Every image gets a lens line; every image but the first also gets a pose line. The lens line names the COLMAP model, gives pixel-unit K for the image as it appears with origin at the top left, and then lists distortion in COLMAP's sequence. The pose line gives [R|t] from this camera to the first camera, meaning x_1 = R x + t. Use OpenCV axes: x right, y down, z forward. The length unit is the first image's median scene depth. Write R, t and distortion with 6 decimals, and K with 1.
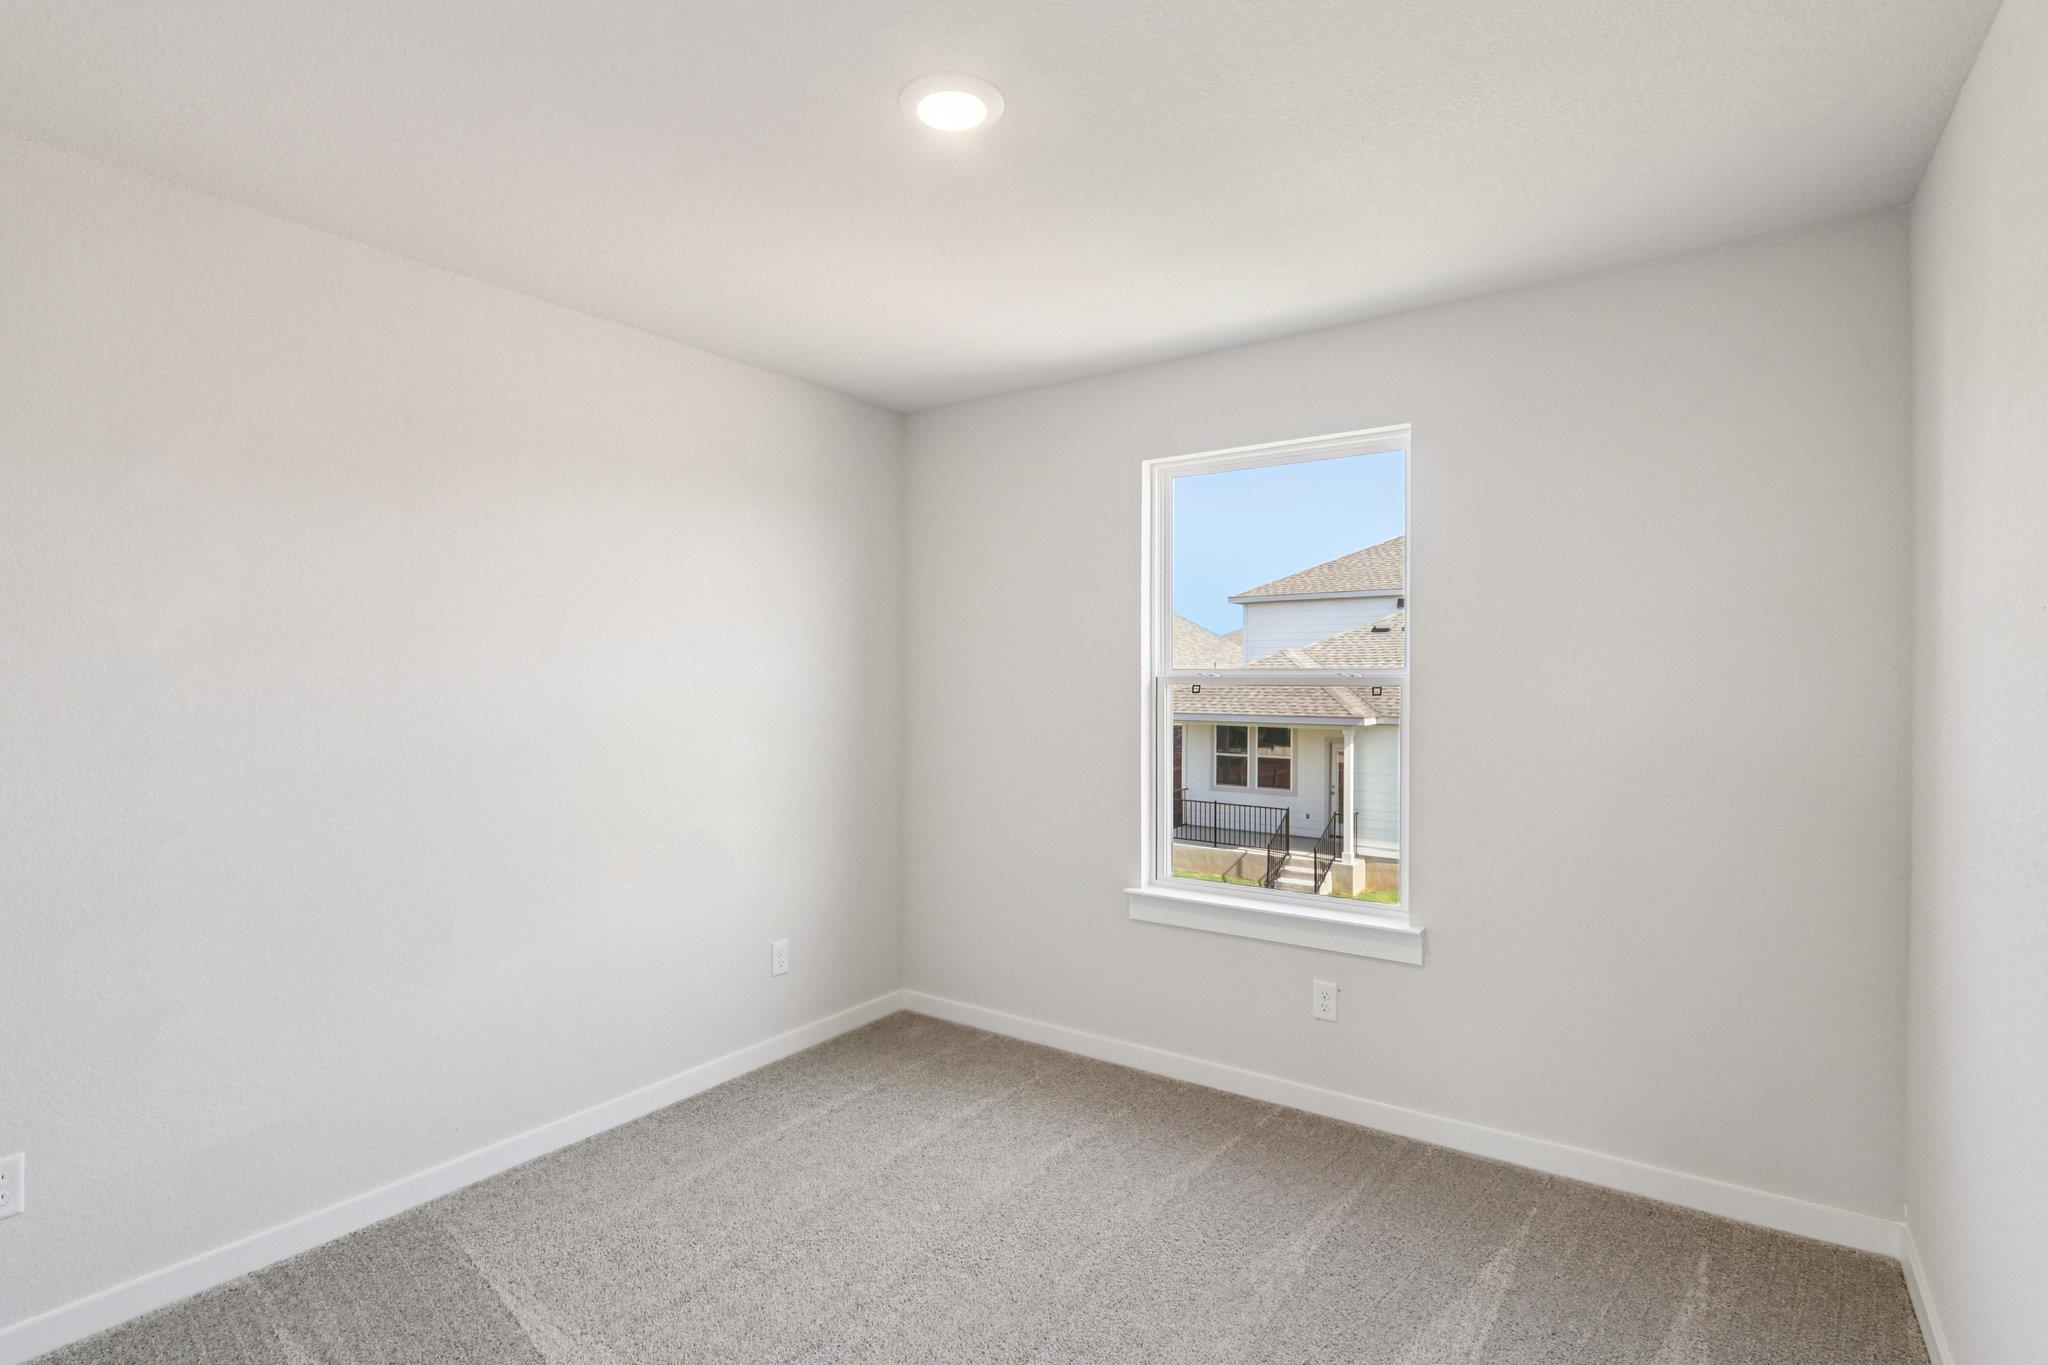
lens RADIAL K [[938.8, 0, 1024.0], [0, 938.8, 682.5], [0, 0, 1]] dist [-0.012598, 0.000743]
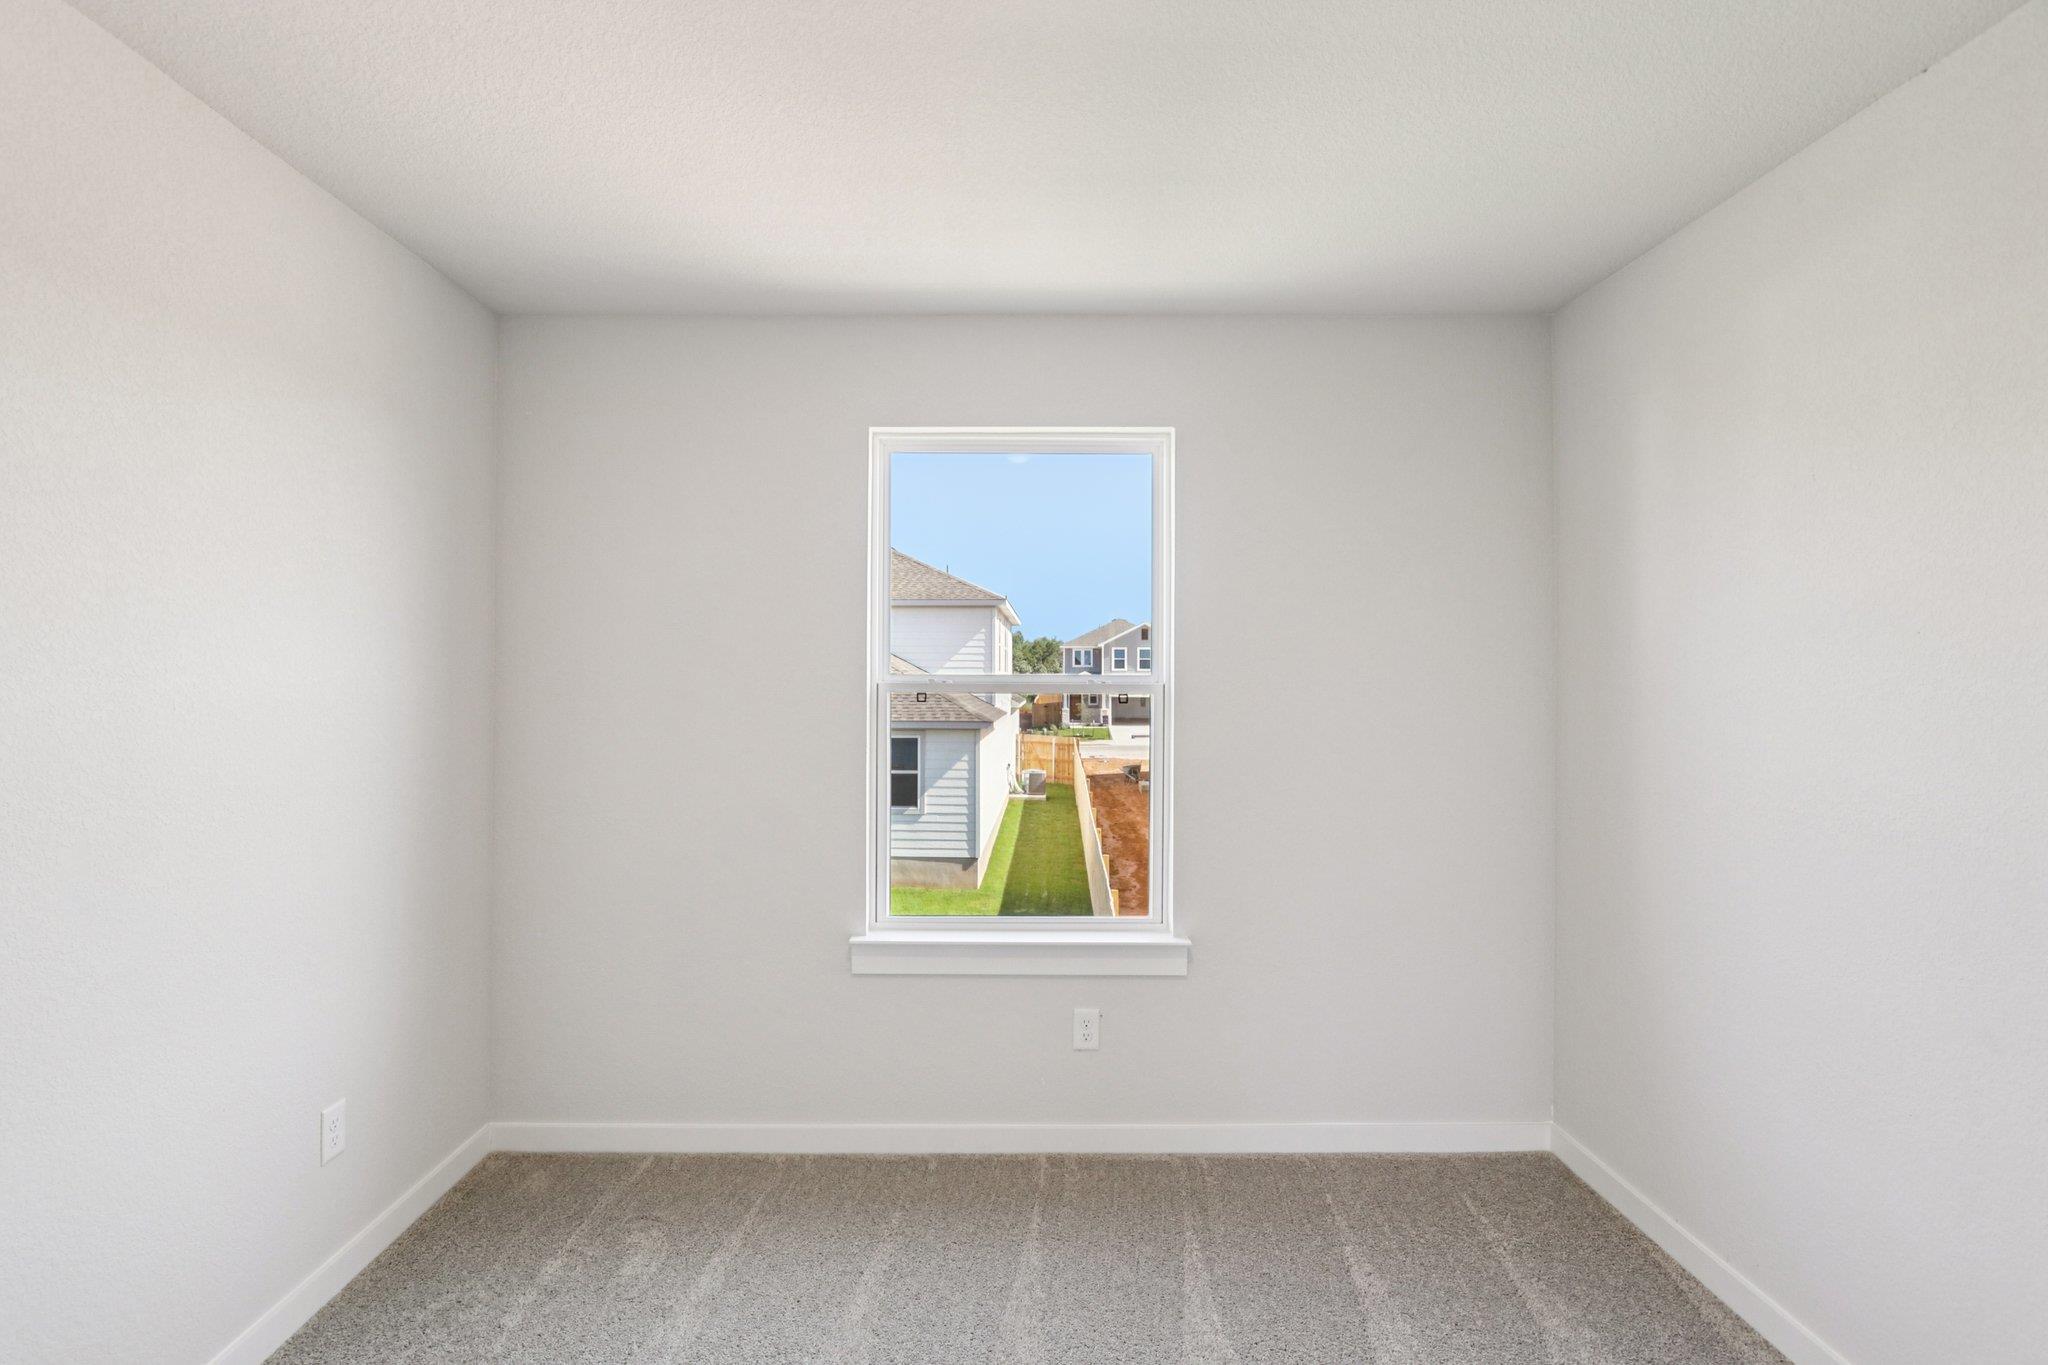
lens RADIAL K [[926.8, 0, 1024.0], [0, 926.8, 682.5], [0, 0, 1]] dist [-0.012897, -0.000573]
pose [[0.826778, 0.006014, 0.562496, -0.226556], [-0.002048, 0.999968, -0.007682, 0.000022], [-0.562524, 0.005199, 0.826764, 0.239826]]
